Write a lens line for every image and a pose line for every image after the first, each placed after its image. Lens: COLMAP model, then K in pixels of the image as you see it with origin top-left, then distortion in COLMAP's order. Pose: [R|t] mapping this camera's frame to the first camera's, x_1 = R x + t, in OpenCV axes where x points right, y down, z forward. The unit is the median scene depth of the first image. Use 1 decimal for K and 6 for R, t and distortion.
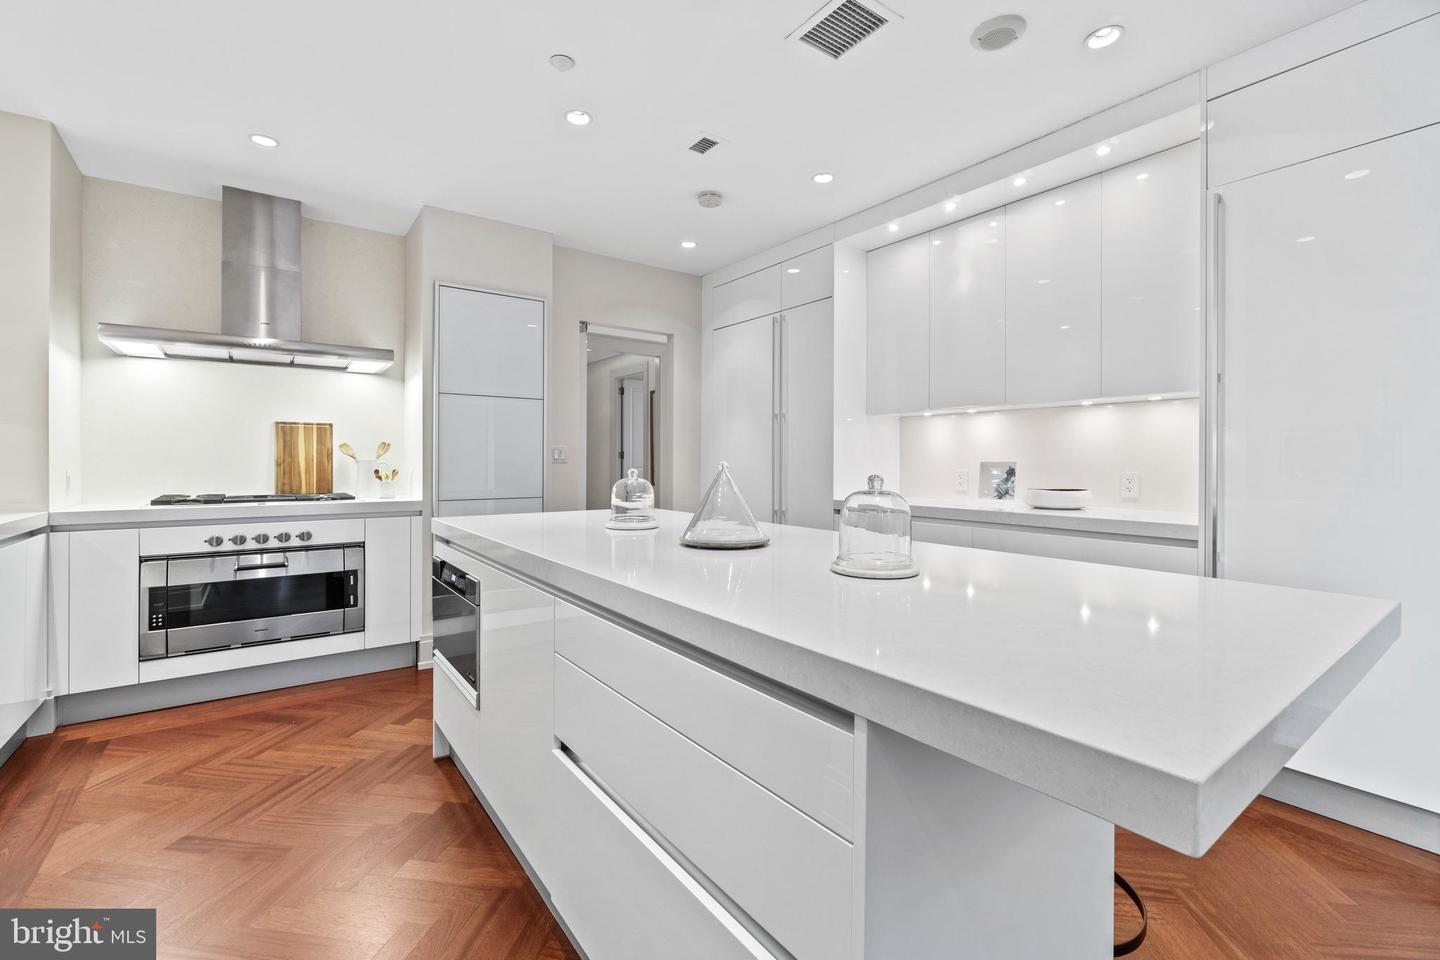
lens RADIAL K [[625.0, 0, 714.2], [0, 625.0, 456.2], [0, 0, 1]] dist [-0.002343, -0.000207]
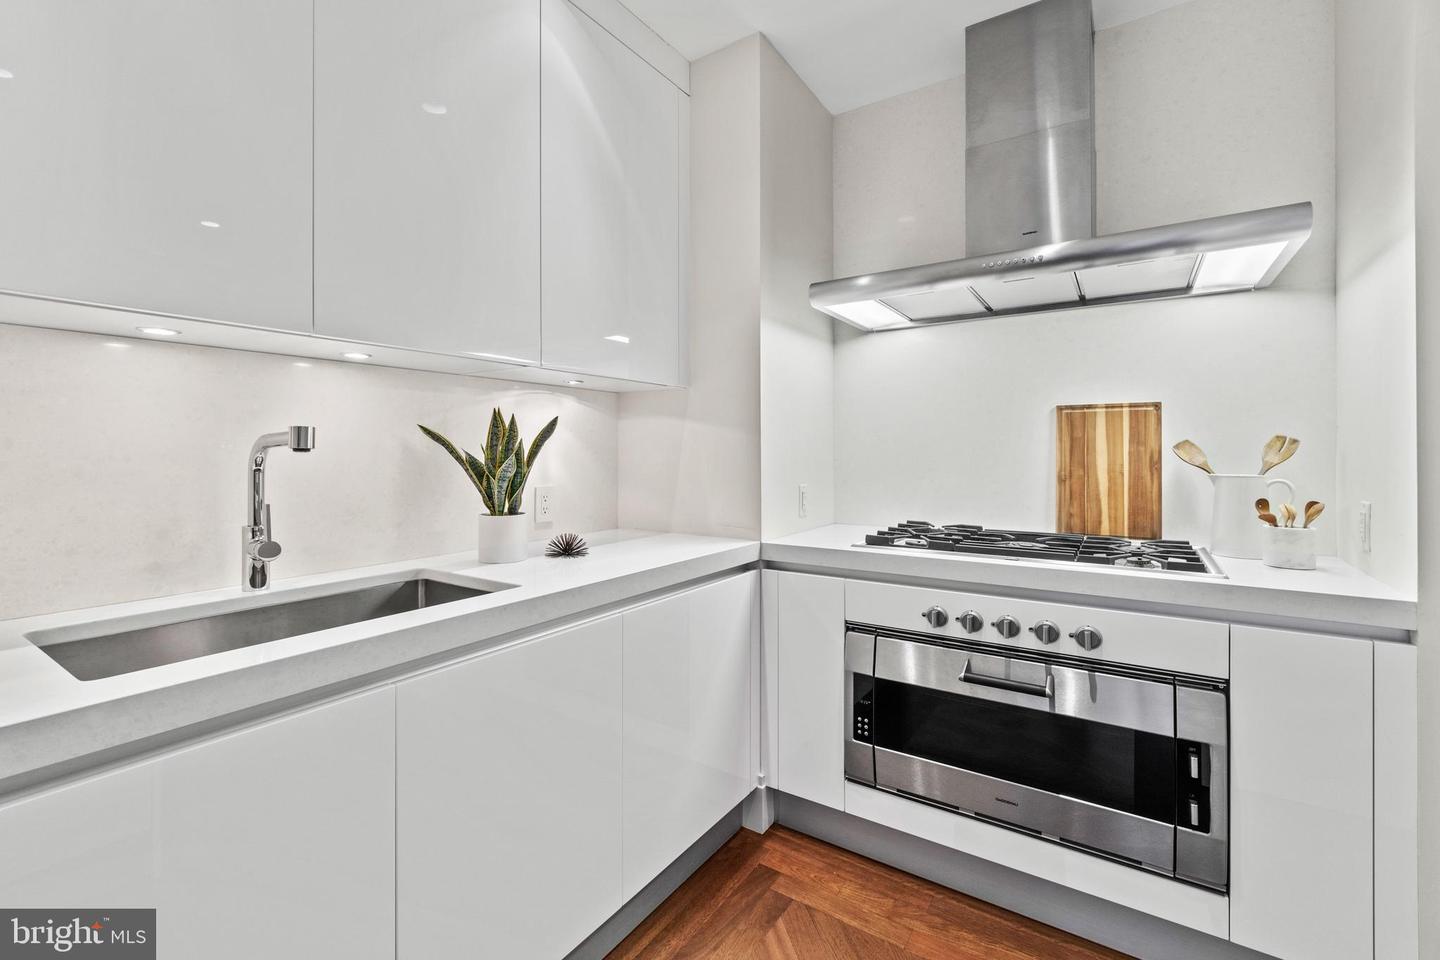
lens RADIAL K [[625.0, 0, 714.2], [0, 625.0, 456.2], [0, 0, 1]] dist [-0.002343, -0.000207]
pose [[0.347568, 0.003372, -0.937649, -0.285737], [0.010834, 0.999912, 0.007612, -0.017619], [0.937592, -0.012804, 0.347501, 0.528138]]
